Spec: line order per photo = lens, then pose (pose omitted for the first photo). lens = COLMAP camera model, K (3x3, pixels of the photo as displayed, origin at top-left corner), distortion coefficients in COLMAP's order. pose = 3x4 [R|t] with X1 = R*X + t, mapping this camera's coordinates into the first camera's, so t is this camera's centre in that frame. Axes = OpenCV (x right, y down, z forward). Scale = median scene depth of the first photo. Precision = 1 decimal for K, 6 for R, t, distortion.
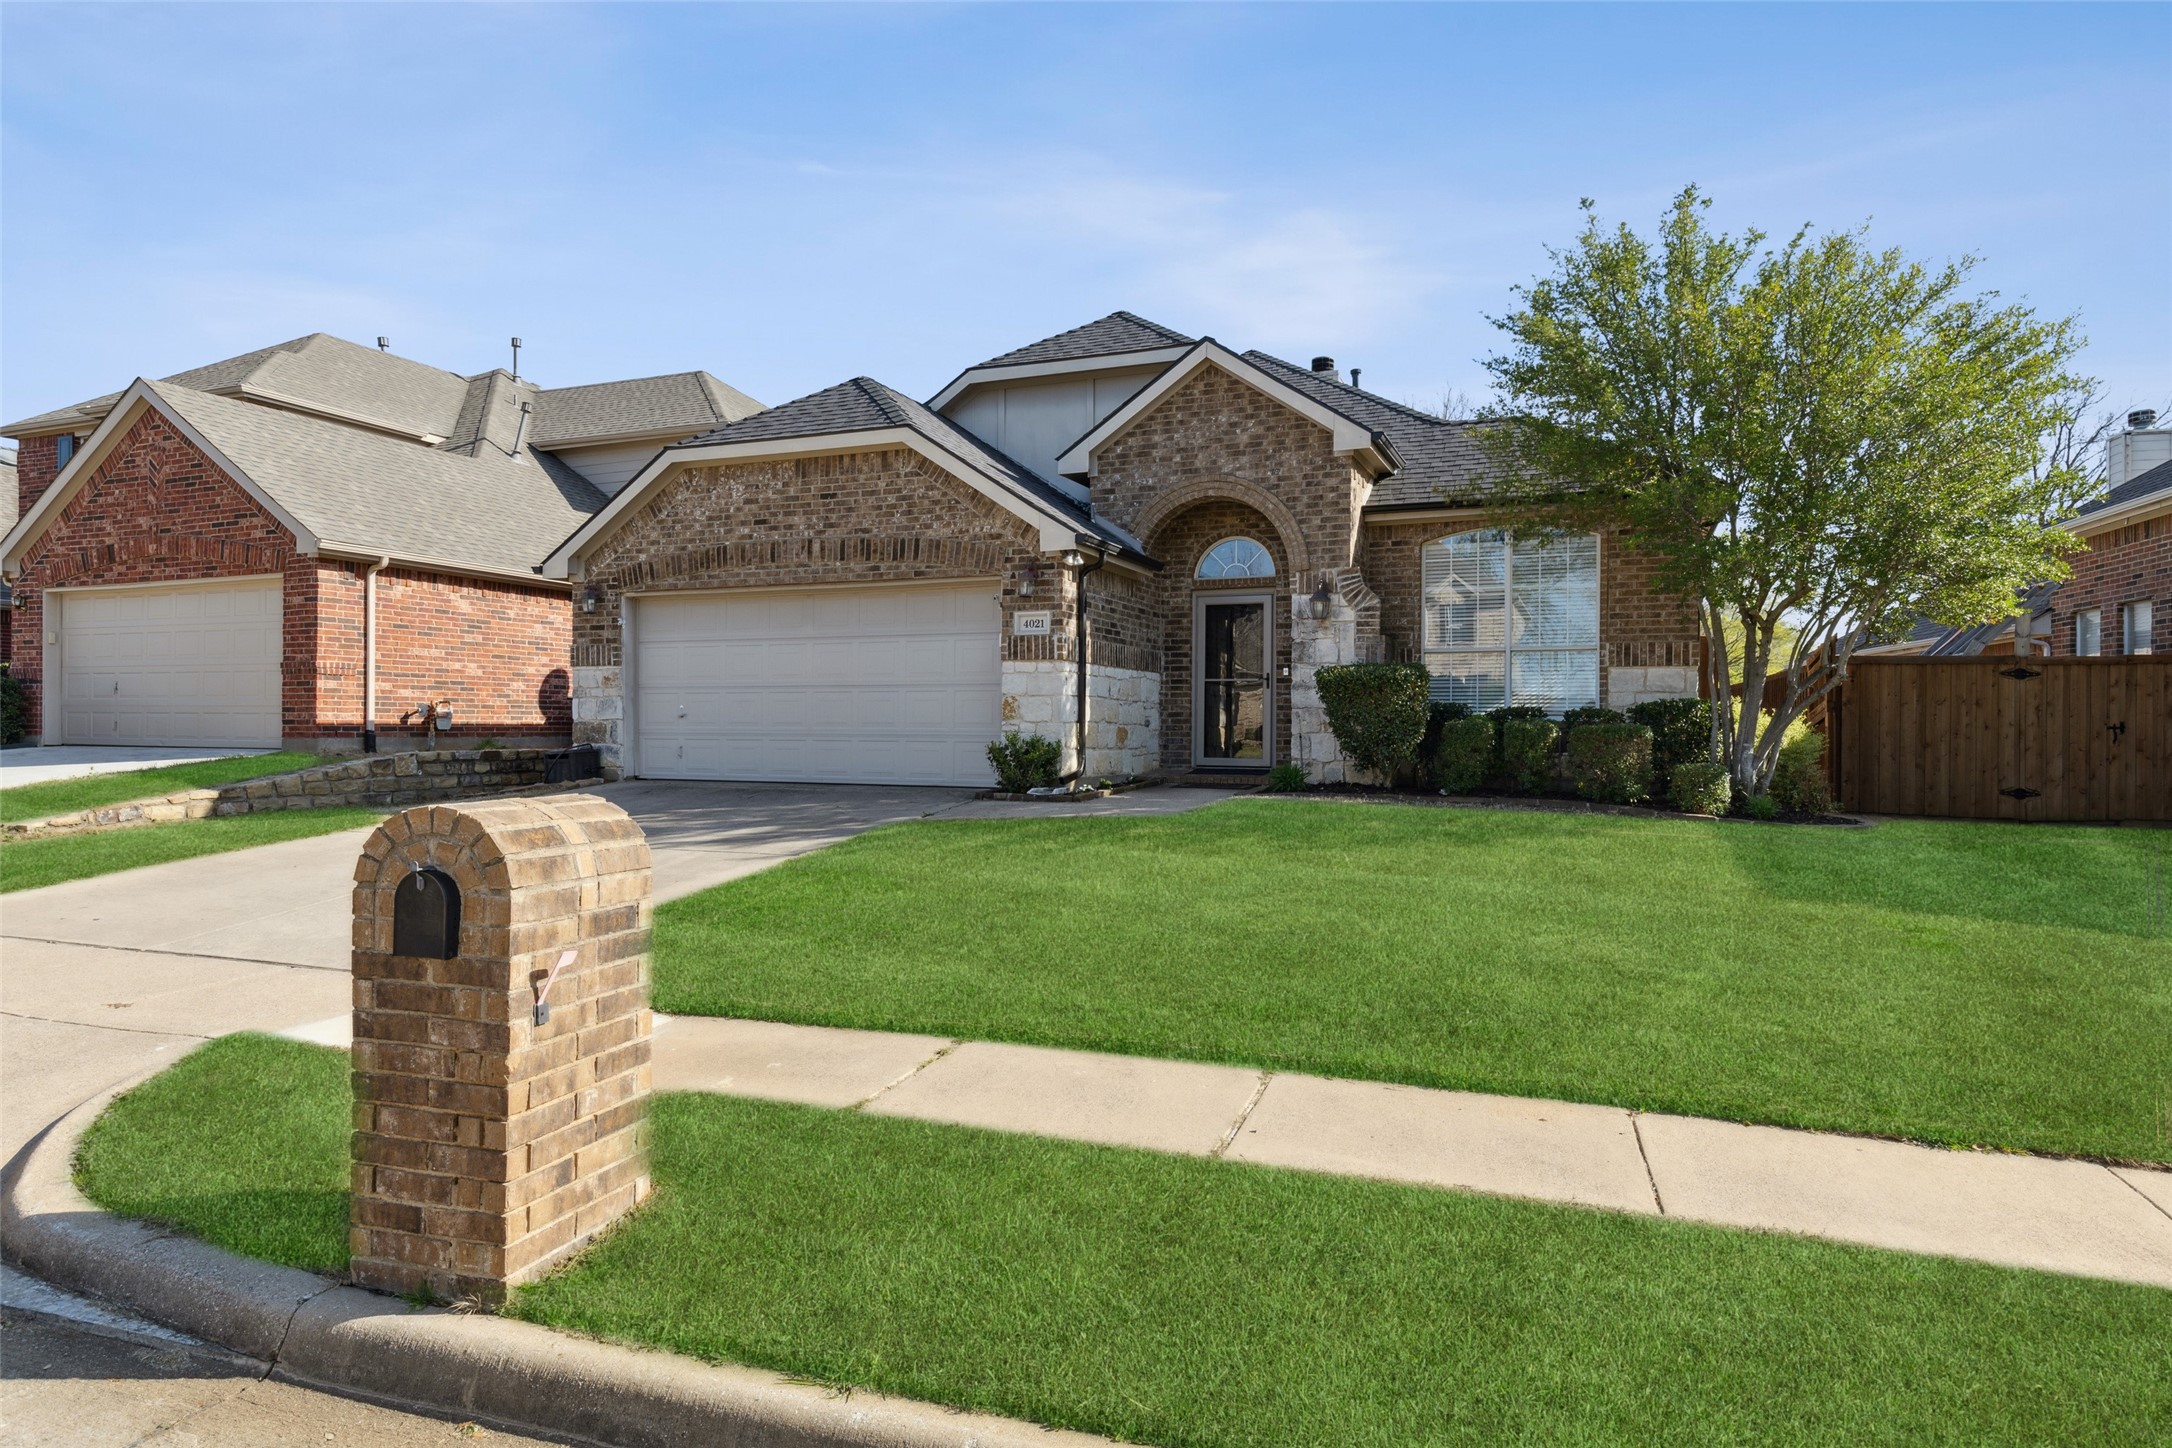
lens RADIAL K [[1240.8, 0, 1086.2], [0, 1240.8, 721.3], [0, 0, 1]] dist [0.010348, -0.000782]
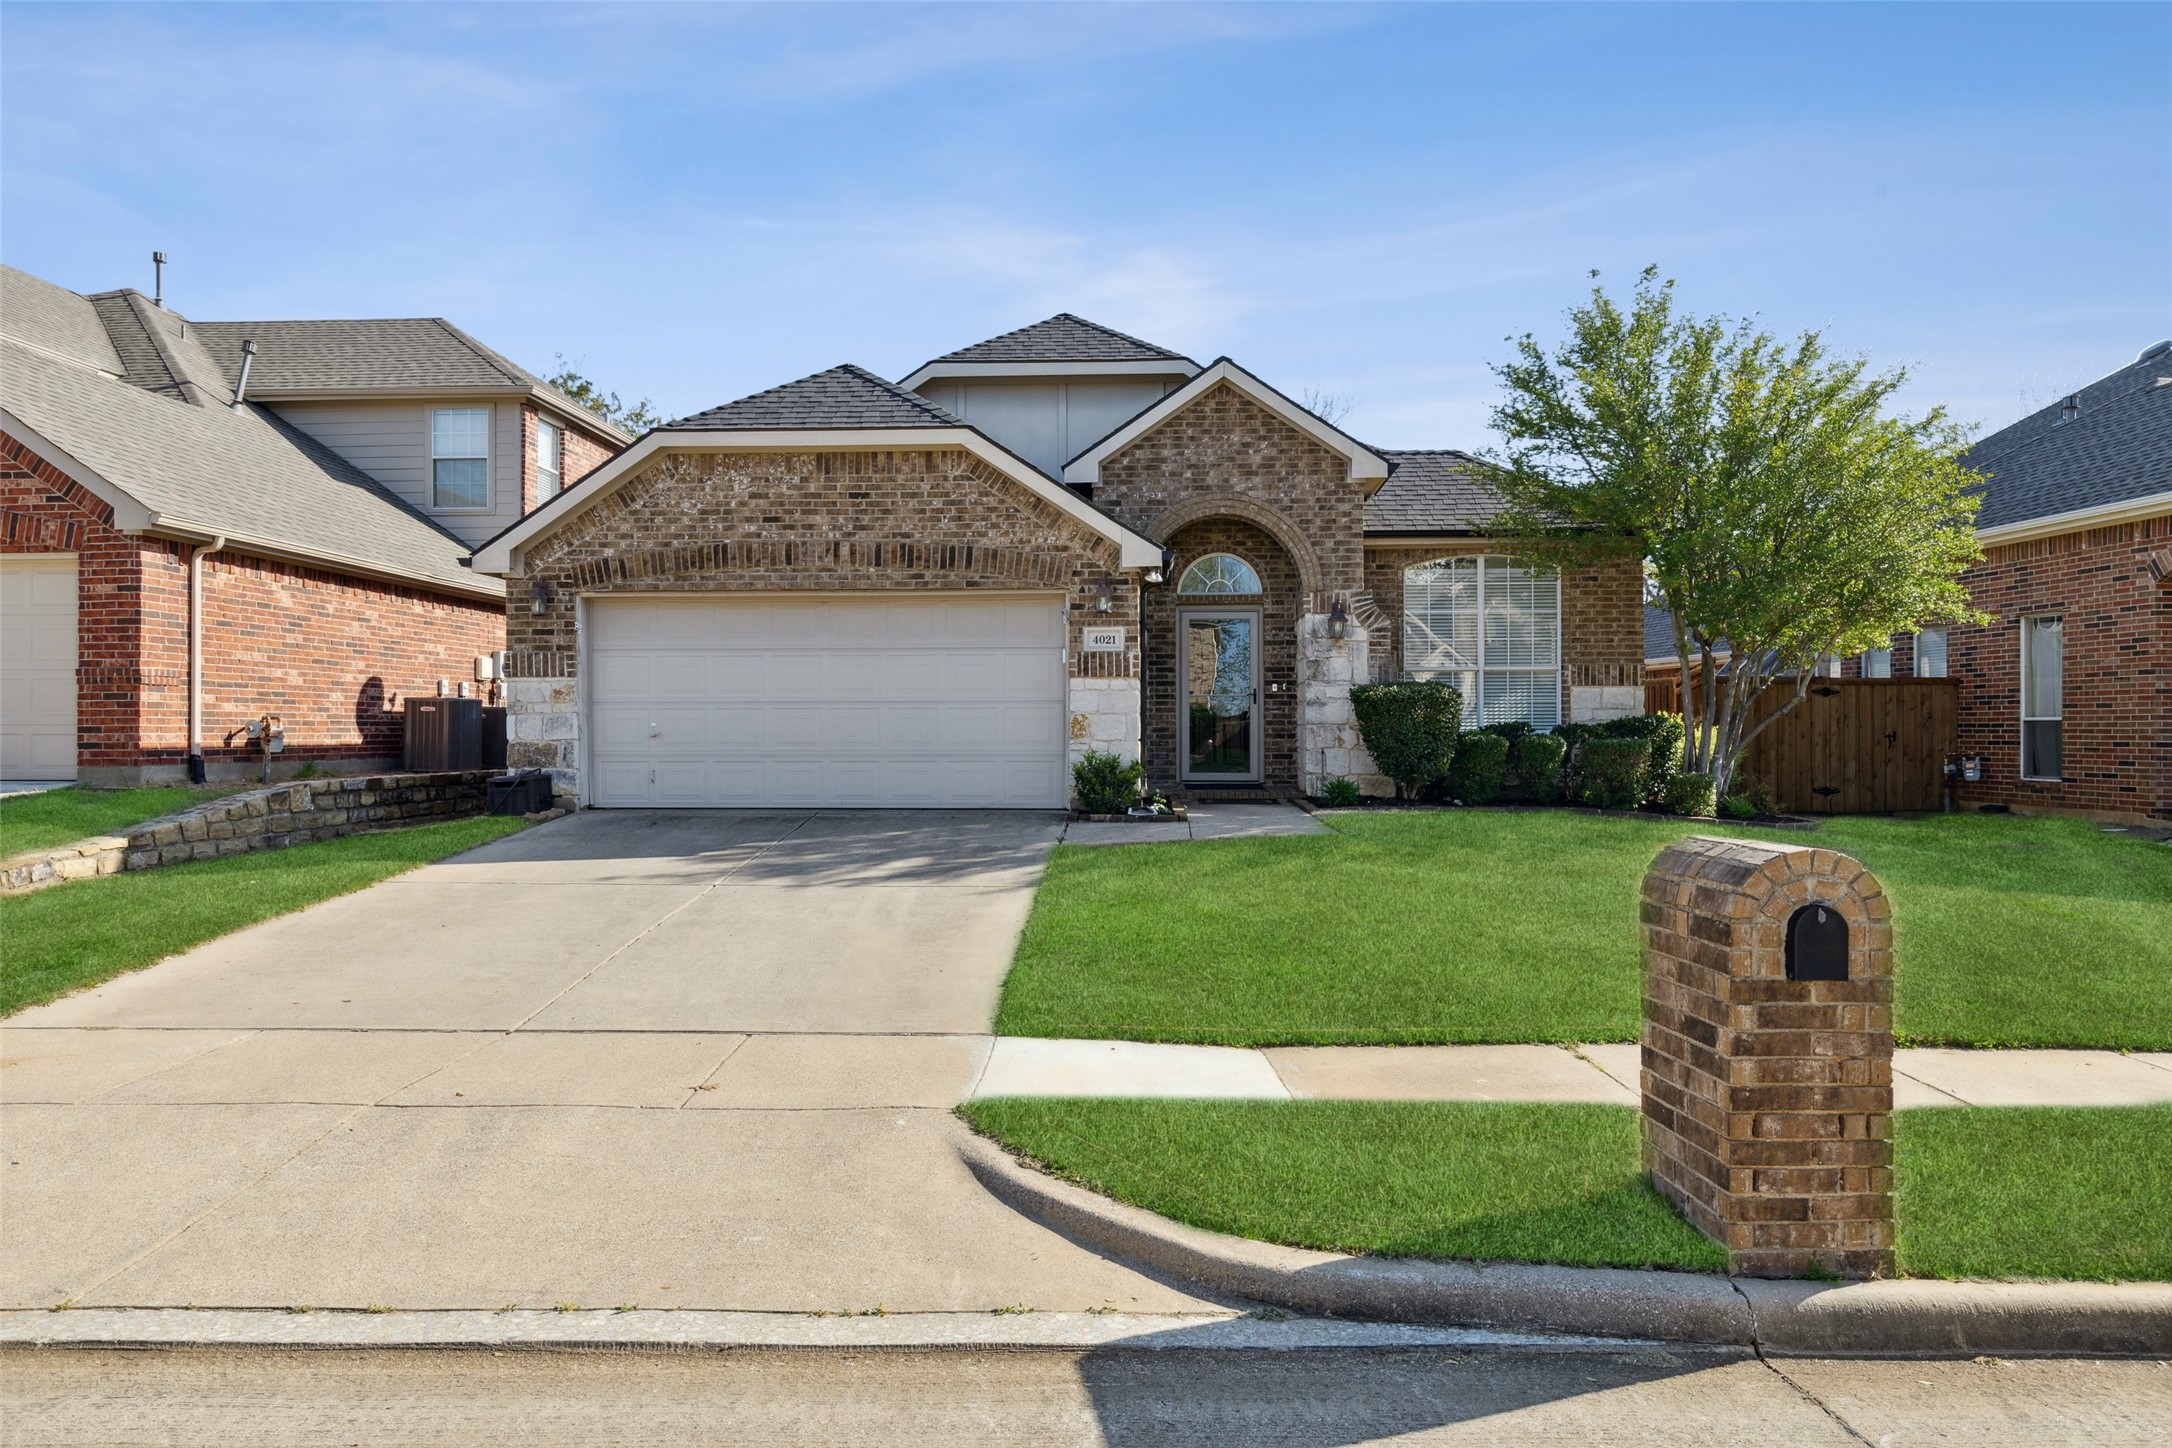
lens RADIAL K [[1338.5, 0, 1083.6], [0, 1338.5, 715.8], [0, 0, 1]] dist [0.008089, 0.000088]
pose [[0.945399, -0.002636, 0.325906, -0.370593], [0.004510, 0.999977, -0.004995, -0.012569], [-0.325885, 0.006192, 0.945389, 0.009483]]
